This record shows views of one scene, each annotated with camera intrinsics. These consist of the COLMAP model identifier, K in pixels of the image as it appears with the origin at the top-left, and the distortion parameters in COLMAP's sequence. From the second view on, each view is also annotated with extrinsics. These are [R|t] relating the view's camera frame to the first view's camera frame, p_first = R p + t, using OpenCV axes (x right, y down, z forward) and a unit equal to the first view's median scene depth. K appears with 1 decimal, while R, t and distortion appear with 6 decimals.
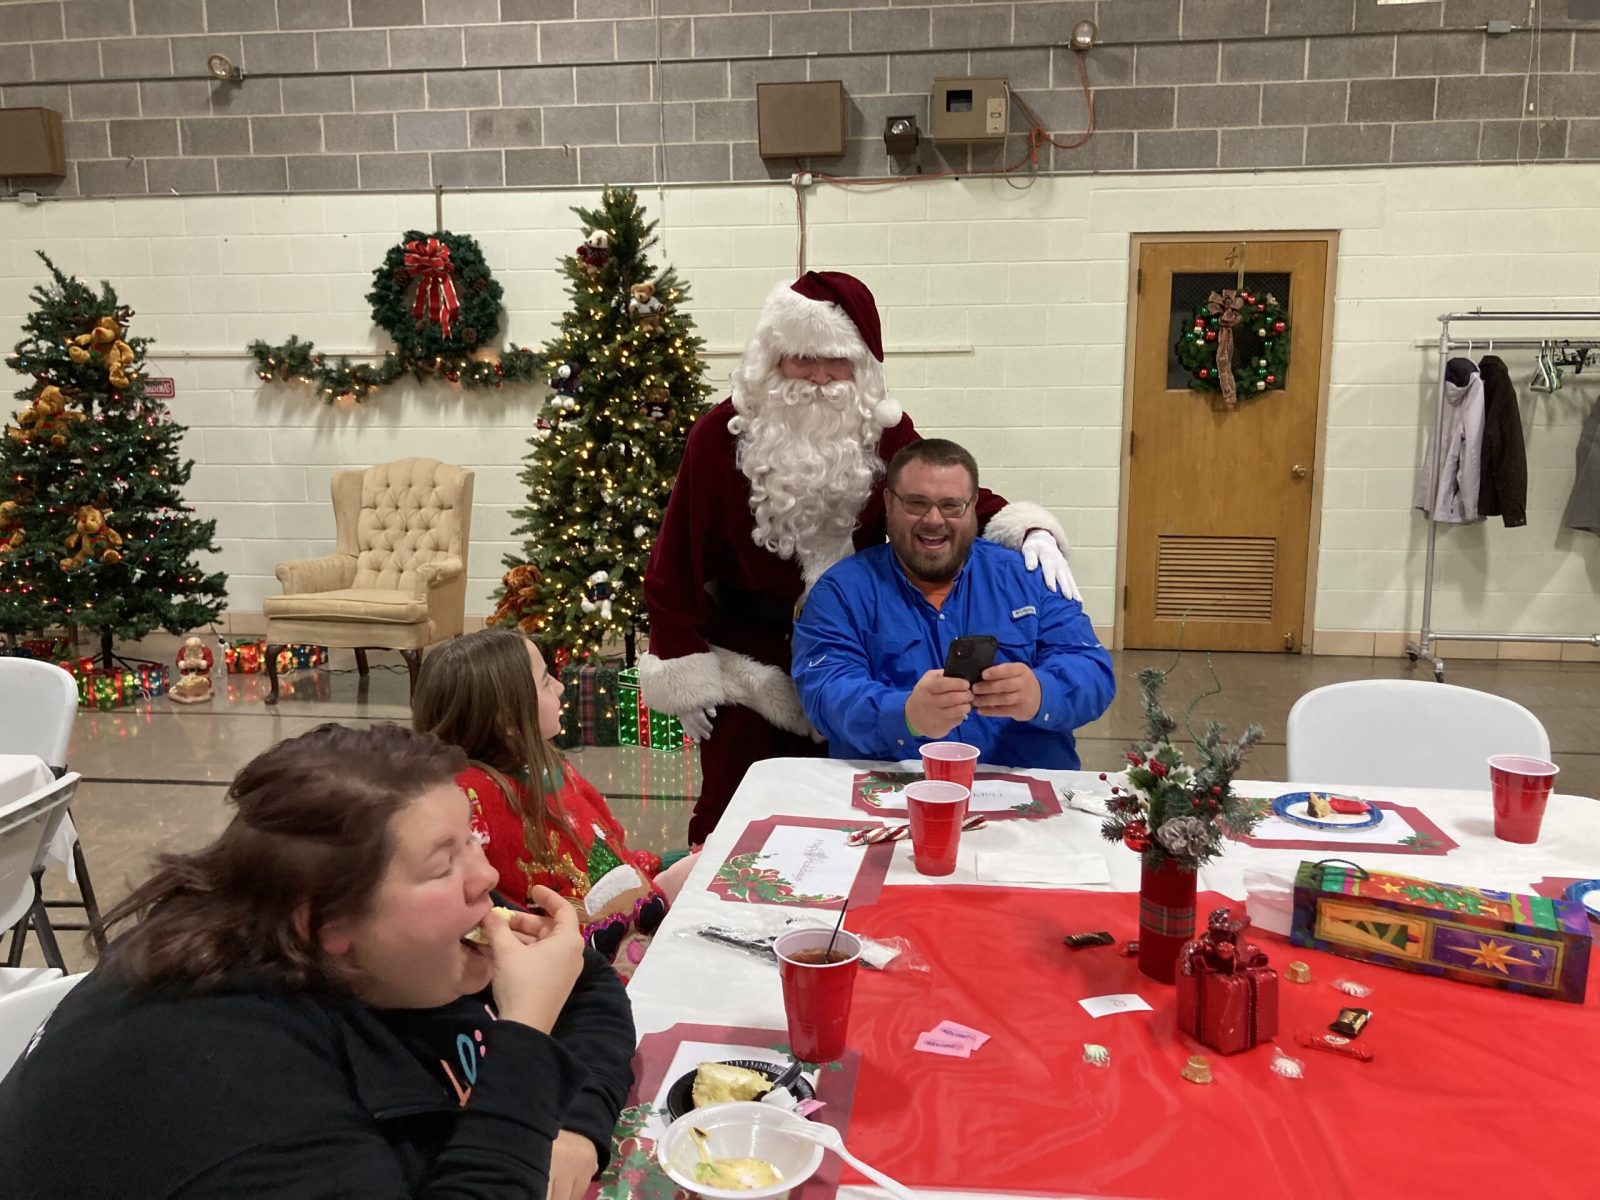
lens RADIAL K [[1310.1, 0, 782.5], [0, 1310.1, 587.6], [0, 0, 1]] dist [0.002335, 0.011547]
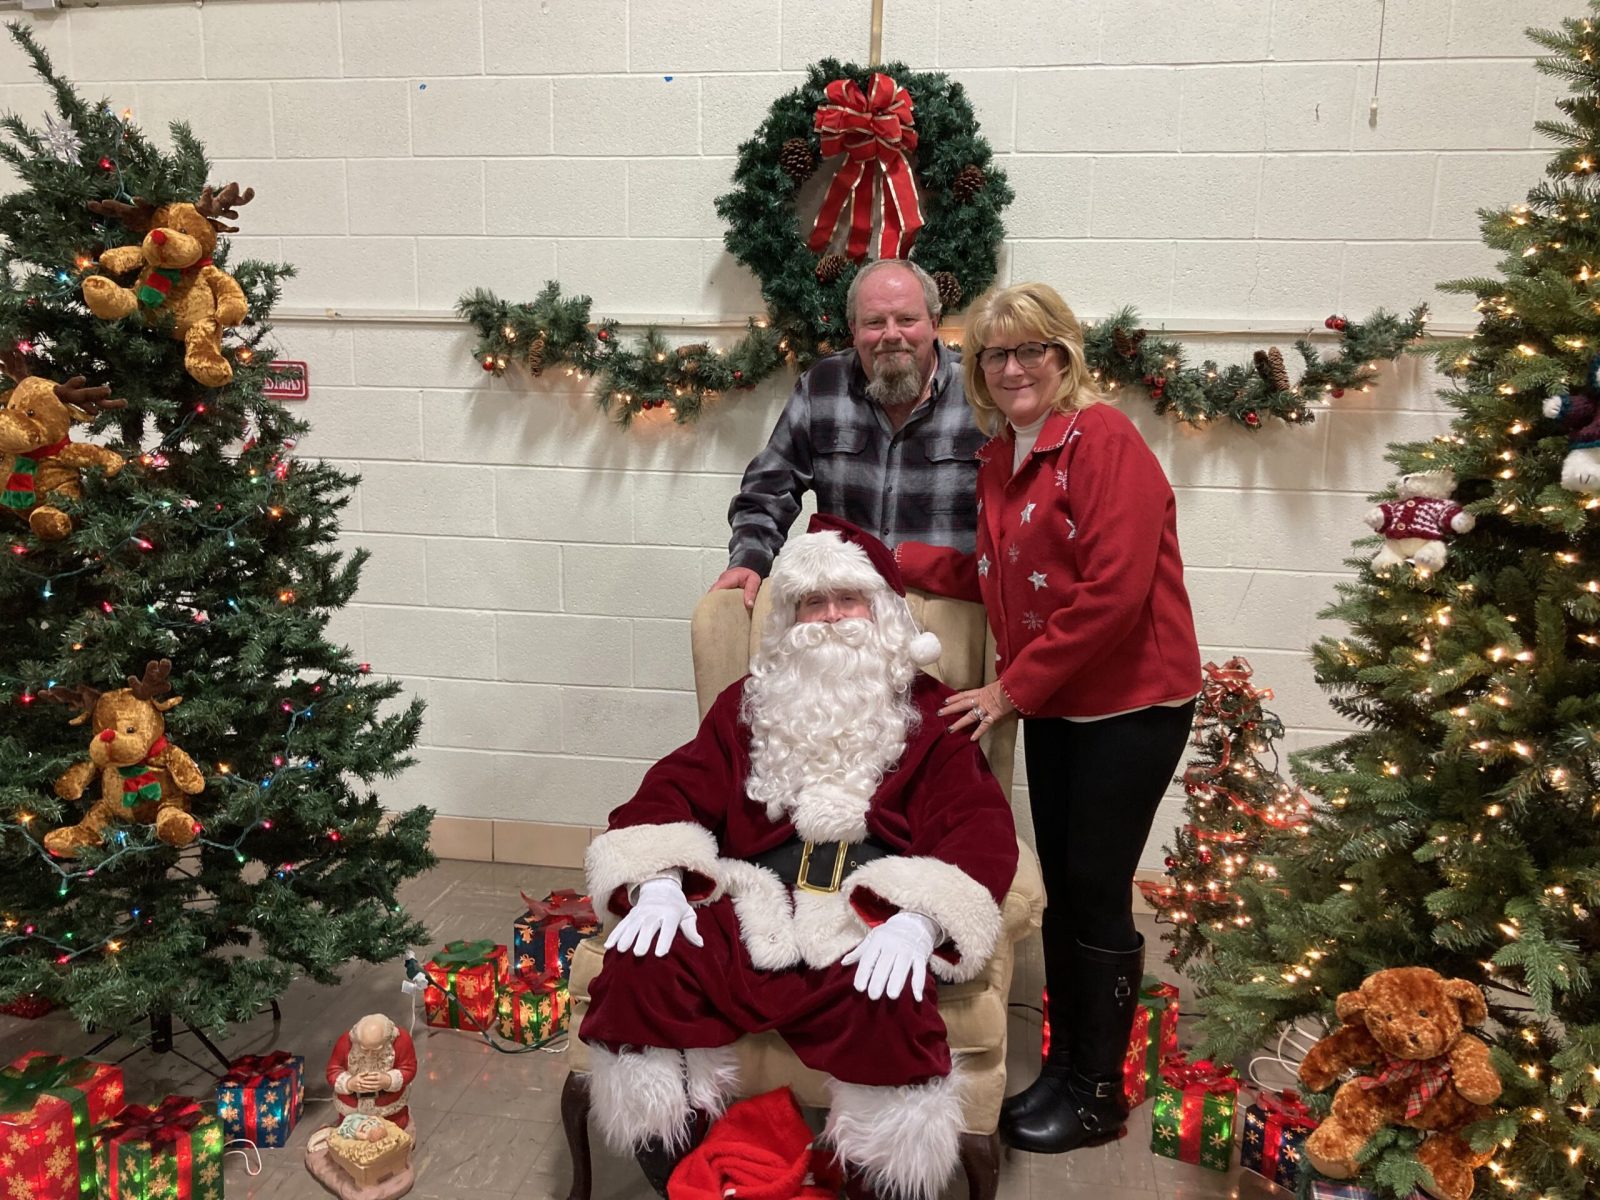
lens RADIAL K [[1310.1, 0, 796.5], [0, 1310.1, 593.1], [0, 0, 1]] dist [0.002335, 0.011547]
pose [[0.998904, 0.031583, -0.034551, -0.287279], [-0.031371, 0.999486, 0.006666, -0.089915], [0.034744, -0.005575, 0.999381, 0.560915]]
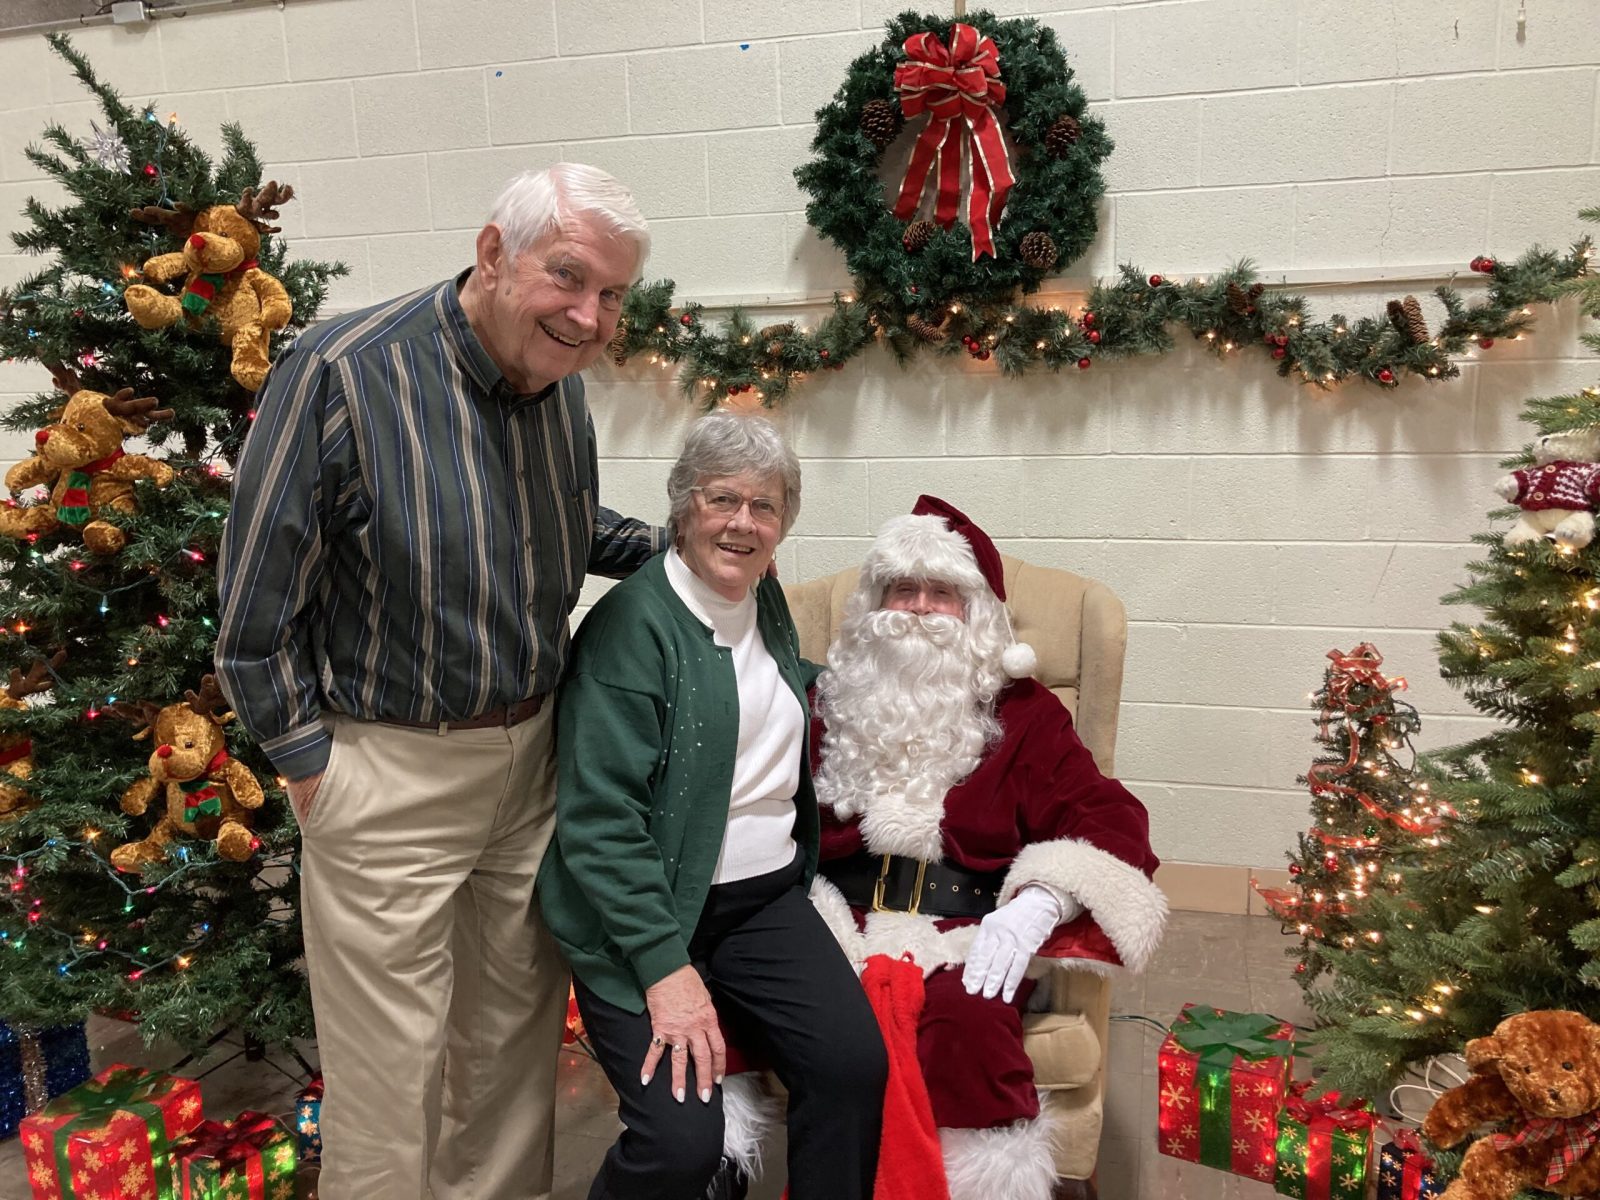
lens RADIAL K [[1310.1, 0, 803.4], [0, 1310.1, 595.6], [0, 0, 1]] dist [0.002335, 0.011547]
pose [[0.989007, 0.006690, -0.147716, -0.265234], [-0.002734, 0.999633, 0.026967, -0.094455], [0.147842, -0.026267, 0.988662, 0.587305]]
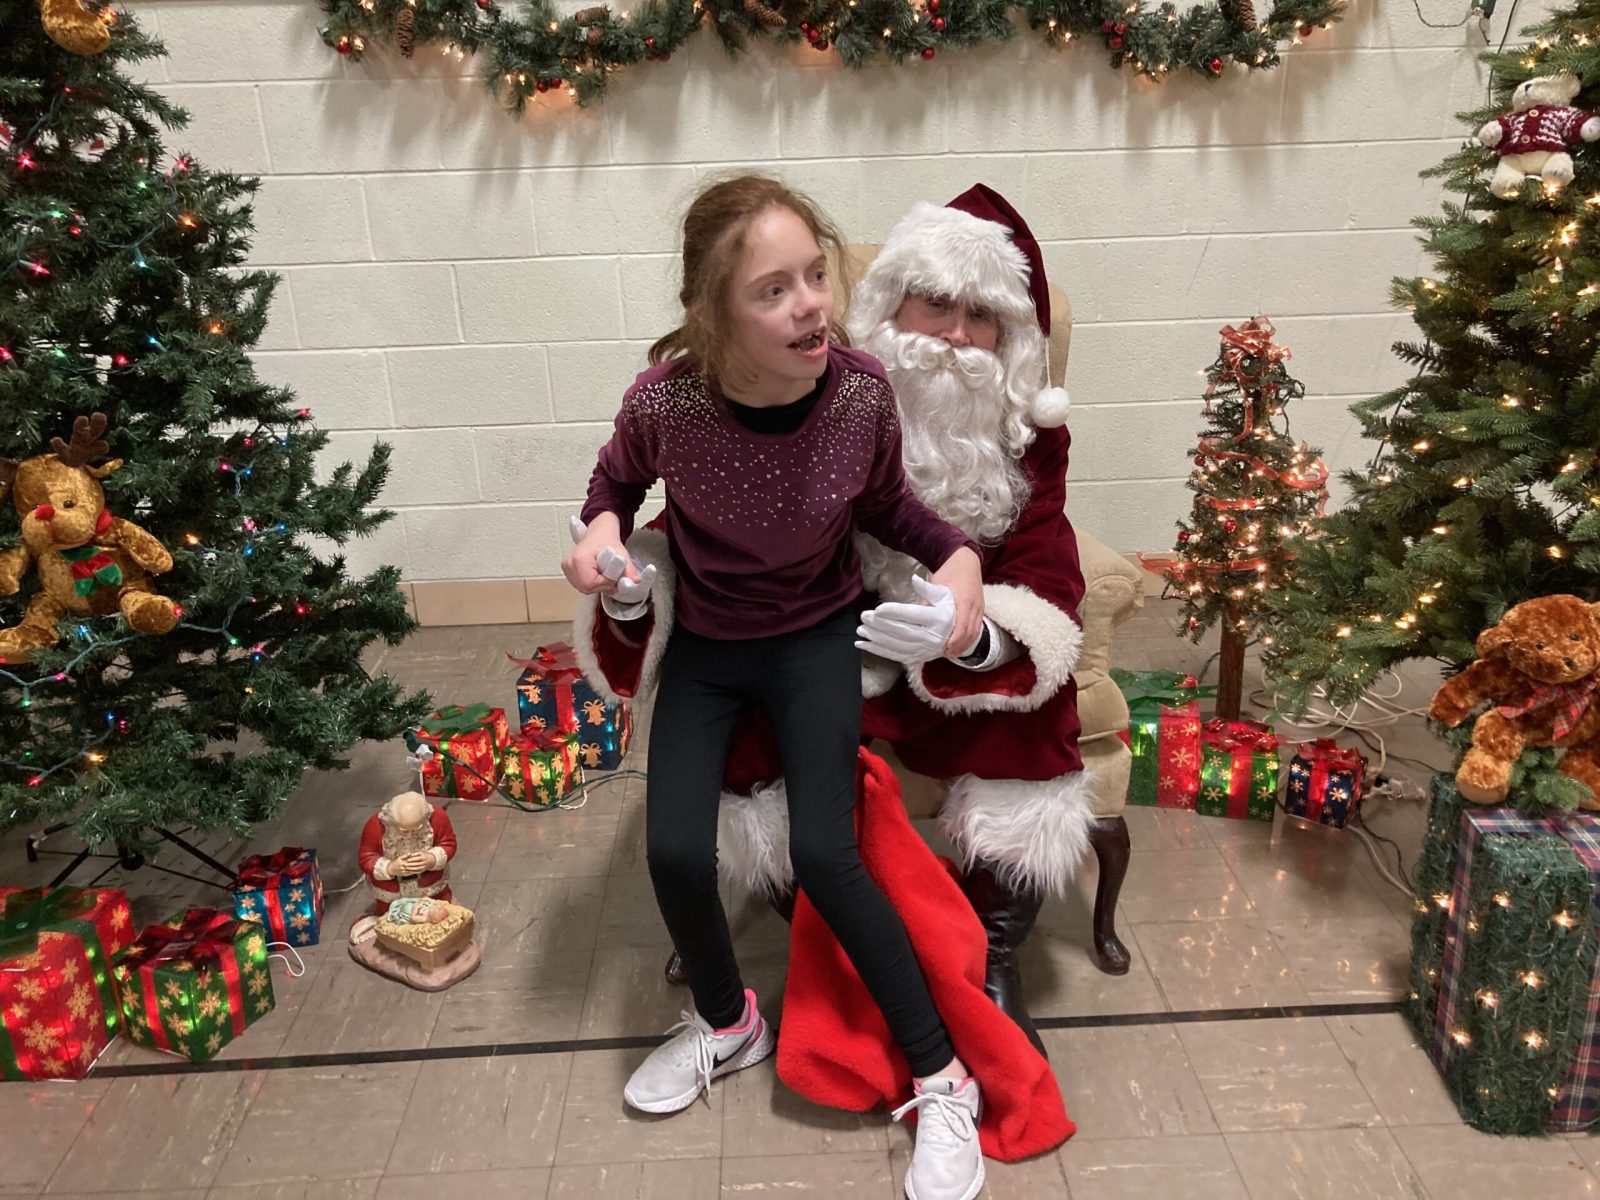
lens RADIAL K [[1310.1, 0, 808.6], [0, 1310.1, 604.6], [0, 0, 1]] dist [0.002335, 0.011547]
pose [[0.986846, -0.078523, 0.141314, -0.357587], [0.046995, 0.975706, 0.213983, -0.077920], [-0.154683, -0.204527, 0.966562, 0.598101]]
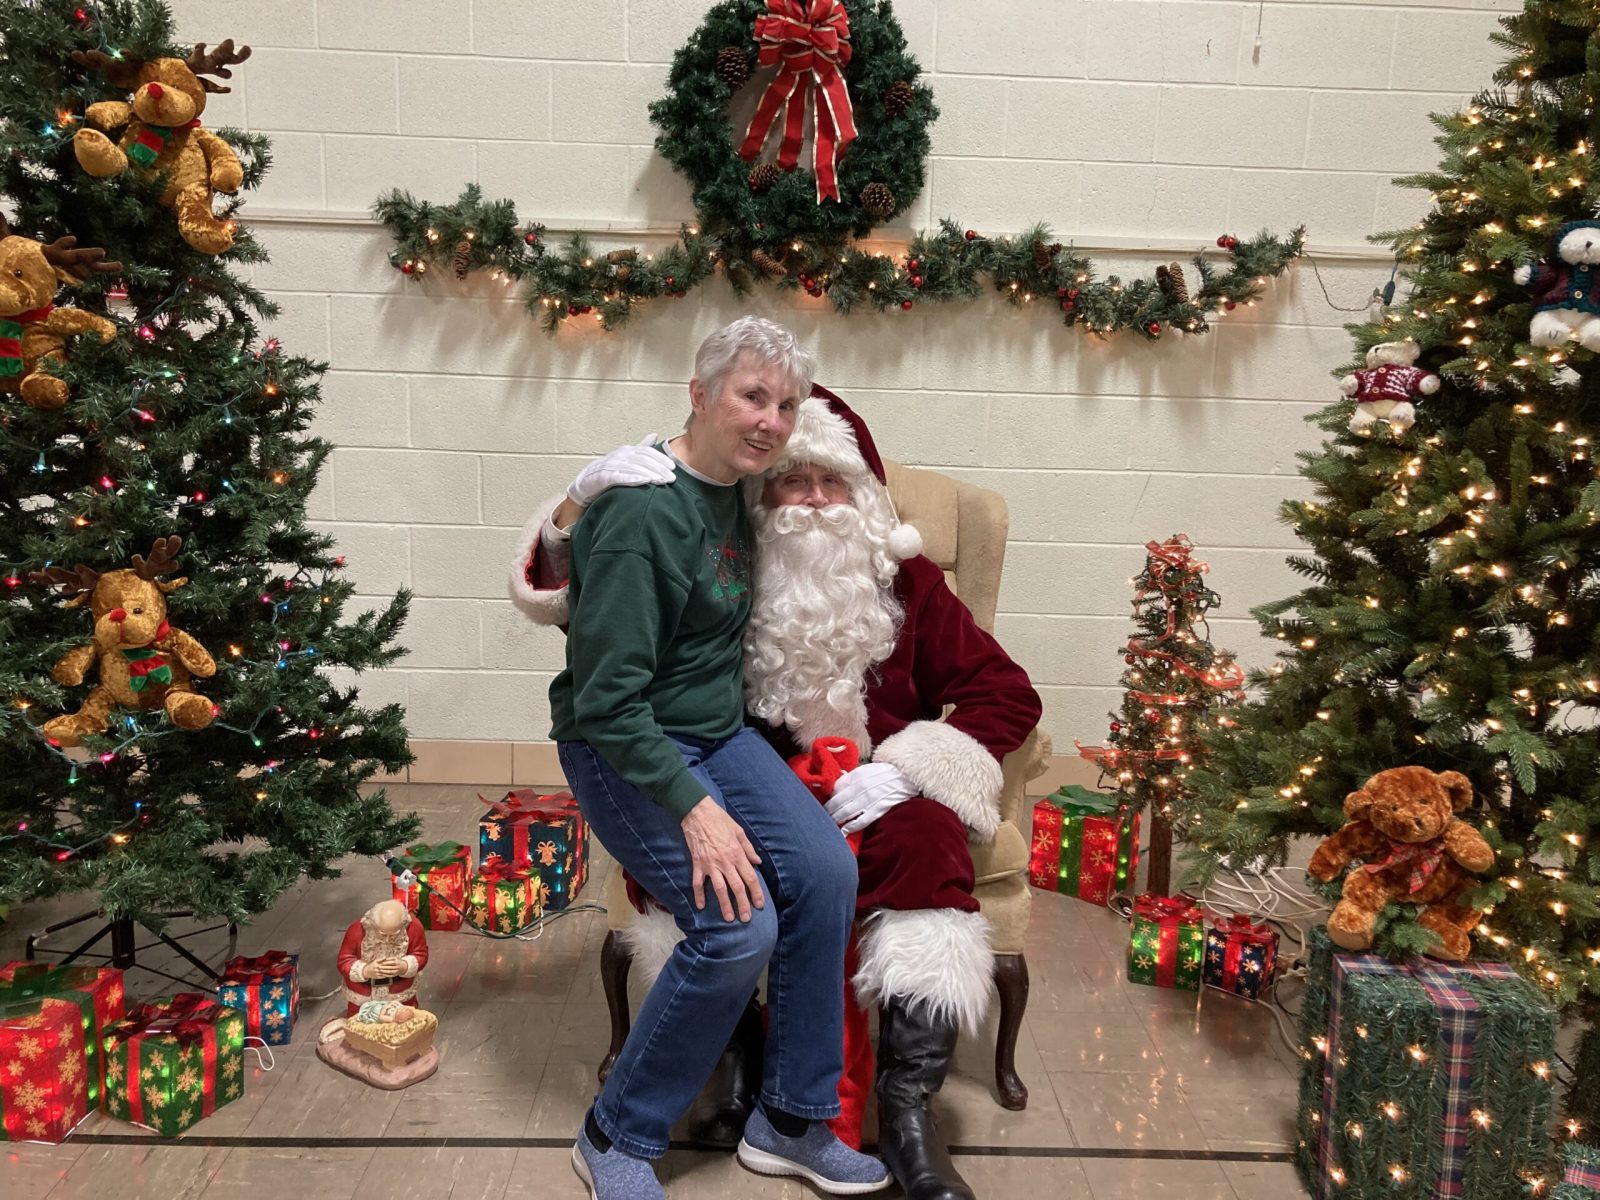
lens RADIAL K [[1310.1, 0, 798.9], [0, 1310.1, 583.1], [0, 0, 1]] dist [0.002335, 0.011547]
pose [[0.989033, 0.011551, 0.147242, -0.357161], [-0.014650, 0.999693, 0.019975, -0.062157], [-0.146966, -0.021913, 0.988899, 0.549894]]
